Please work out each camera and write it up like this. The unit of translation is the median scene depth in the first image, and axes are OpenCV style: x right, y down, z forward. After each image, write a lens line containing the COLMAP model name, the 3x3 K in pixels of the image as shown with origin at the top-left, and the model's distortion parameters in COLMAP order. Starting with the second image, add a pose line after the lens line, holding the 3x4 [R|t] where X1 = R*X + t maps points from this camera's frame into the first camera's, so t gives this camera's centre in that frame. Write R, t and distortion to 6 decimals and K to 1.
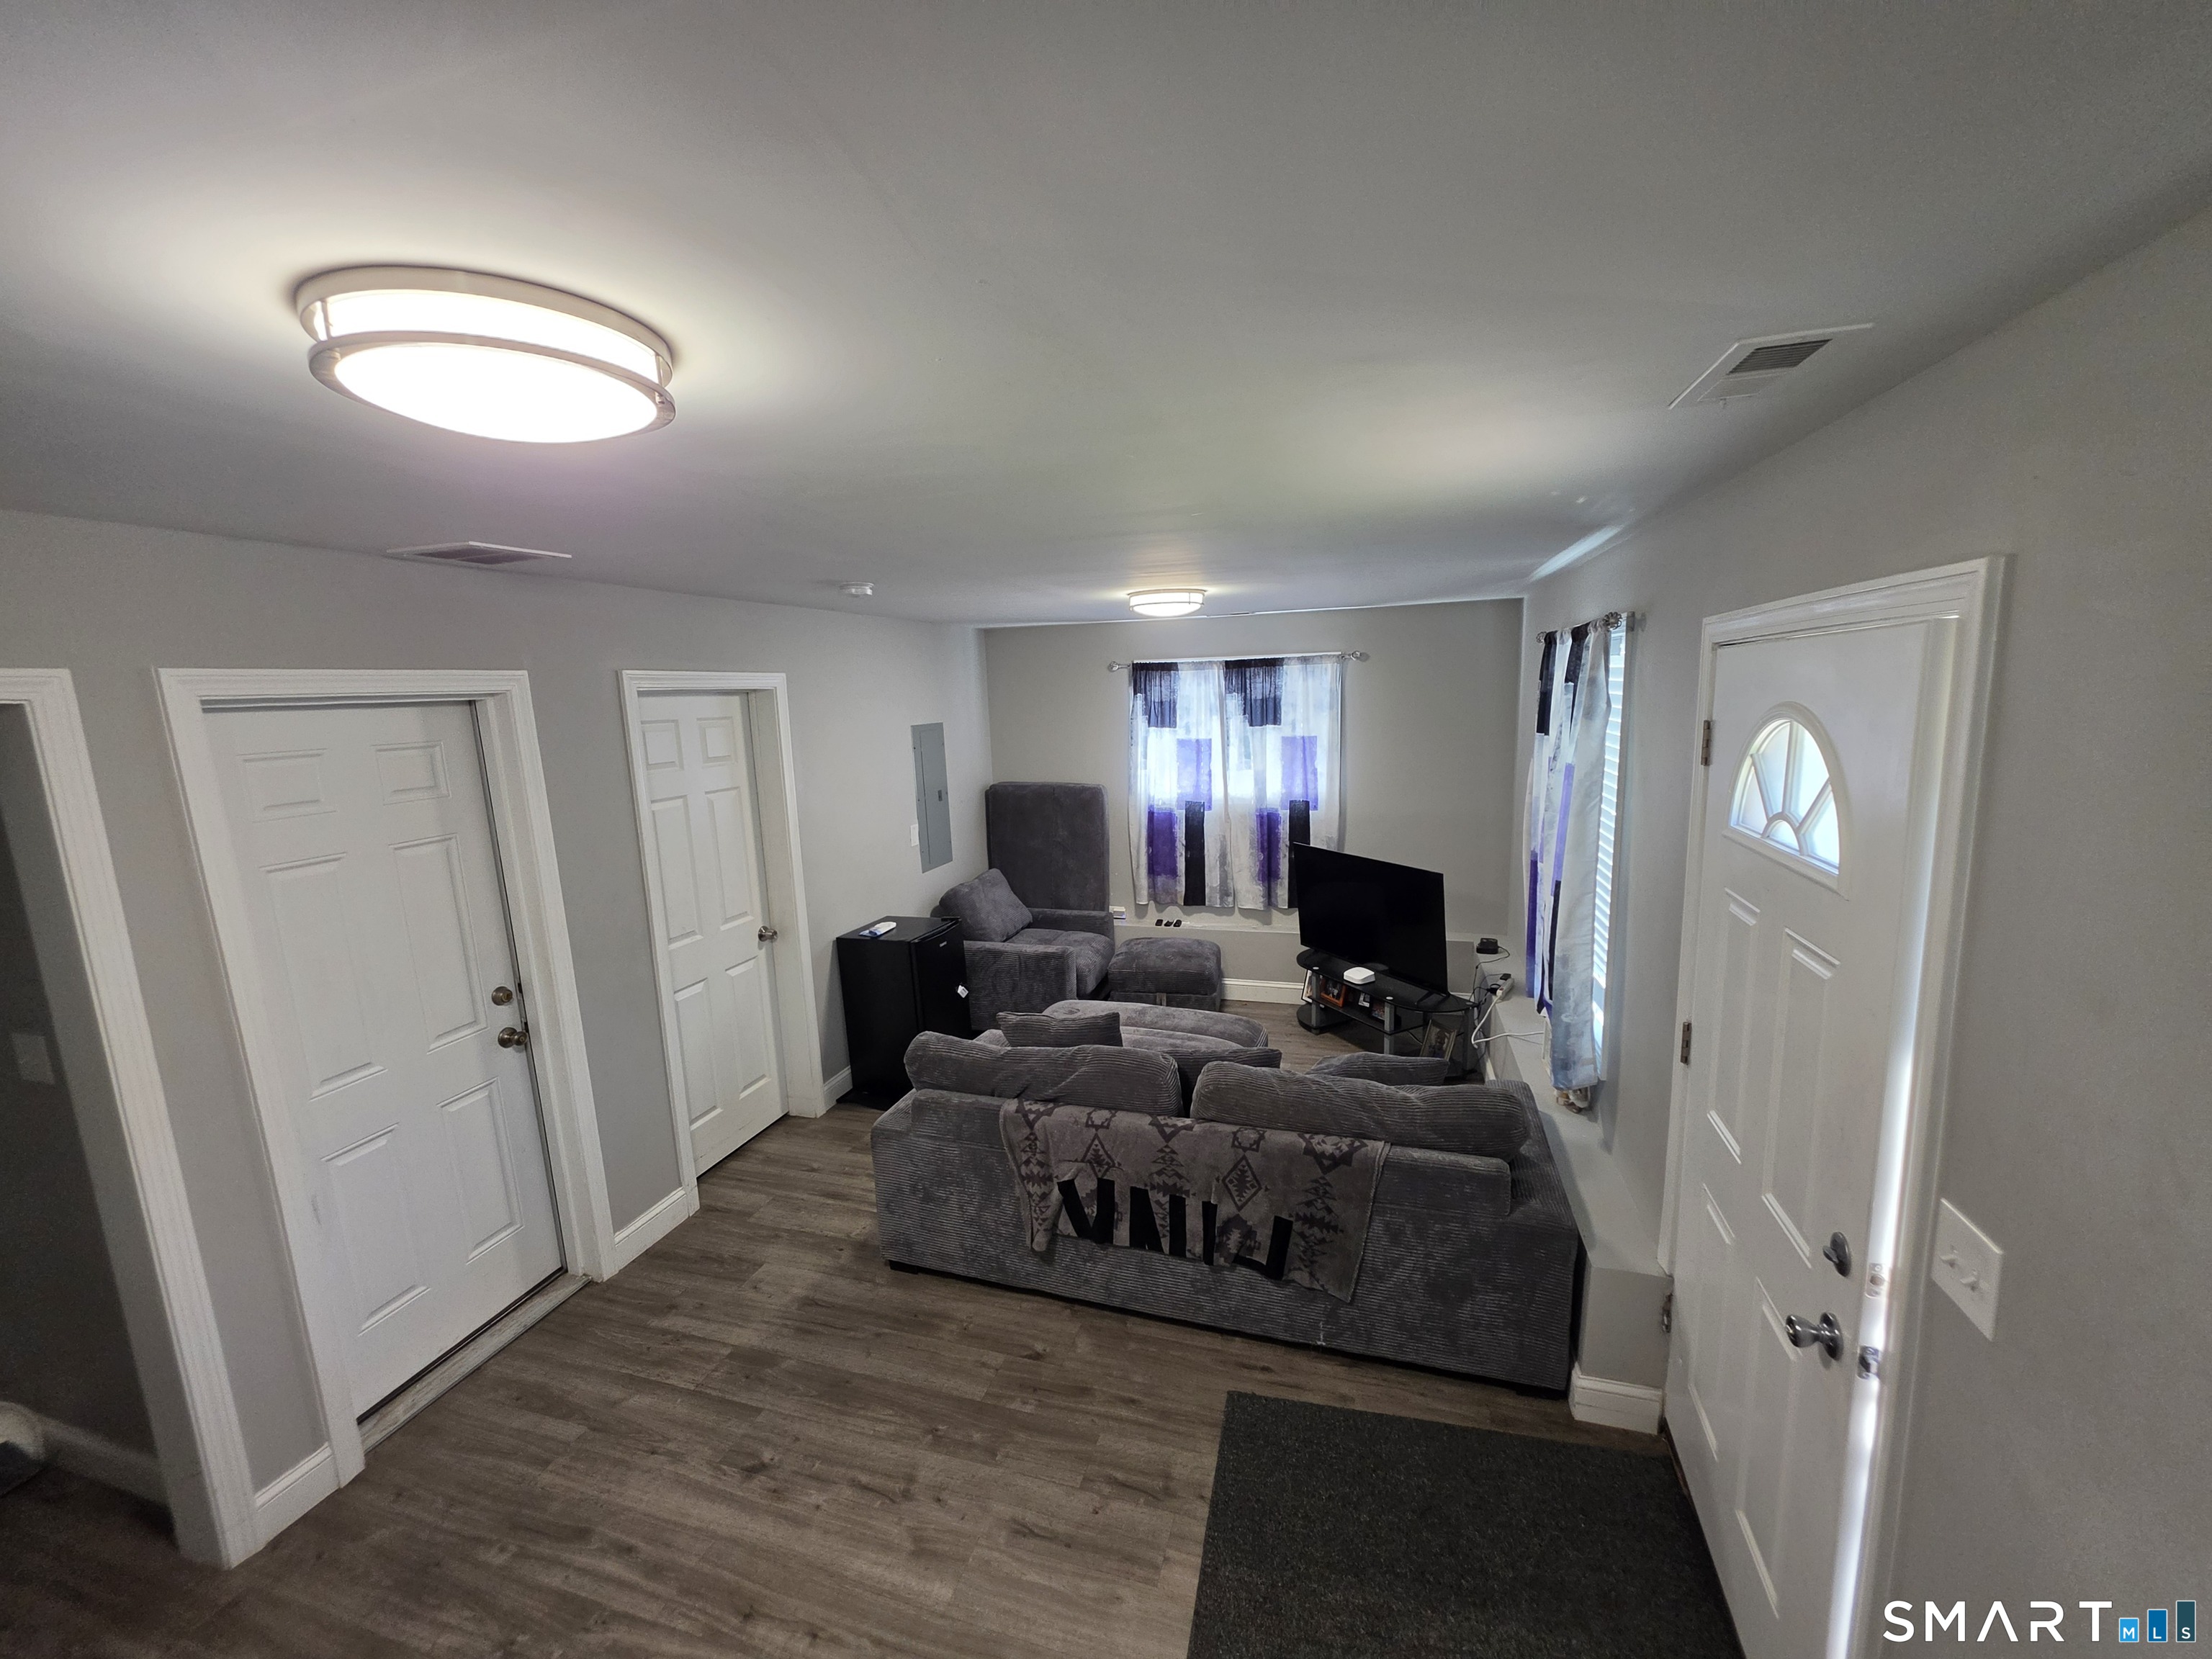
lens RADIAL K [[887.9, 0, 1120.8], [0, 887.9, 829.9], [0, 0, 1]] dist [0.000035, 0.000644]
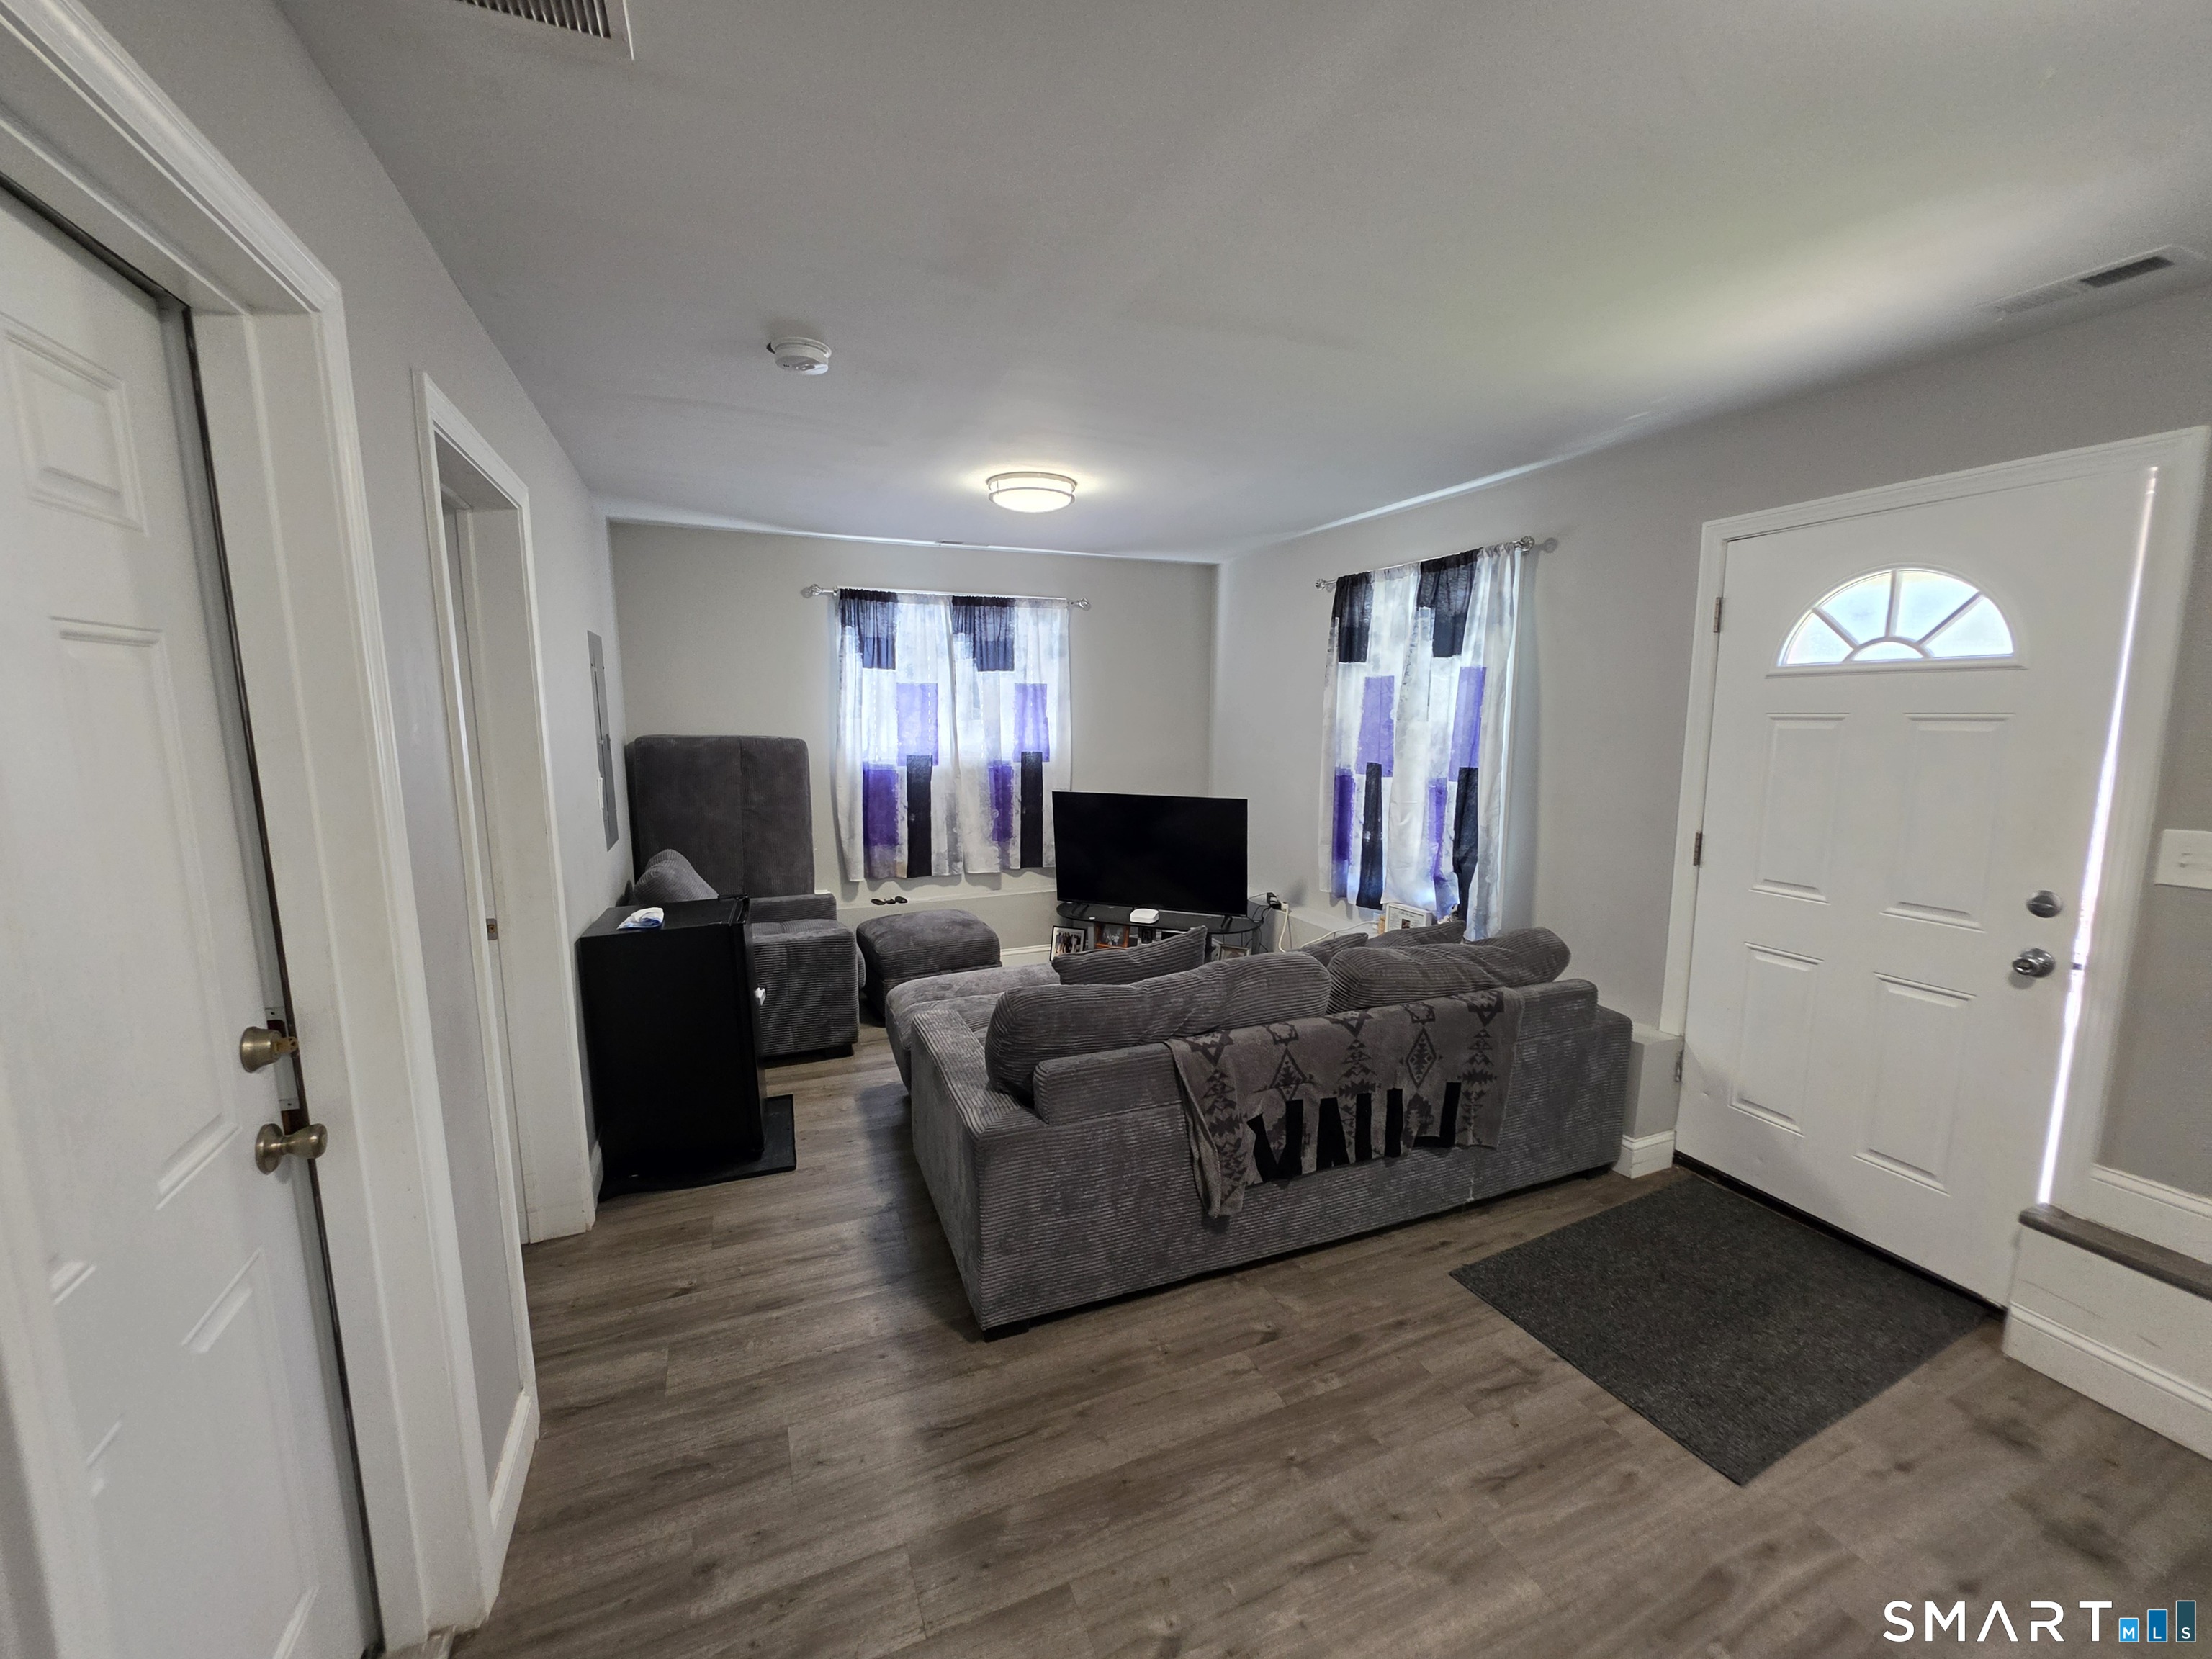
lens RADIAL K [[887.9, 0, 1120.8], [0, 887.9, 829.9], [0, 0, 1]] dist [0.000035, 0.000644]
pose [[0.760469, -0.054160, 0.647111, -0.633527], [0.075614, 0.997123, -0.005405, 0.114455], [-0.644957, 0.053040, 0.762376, 0.404388]]
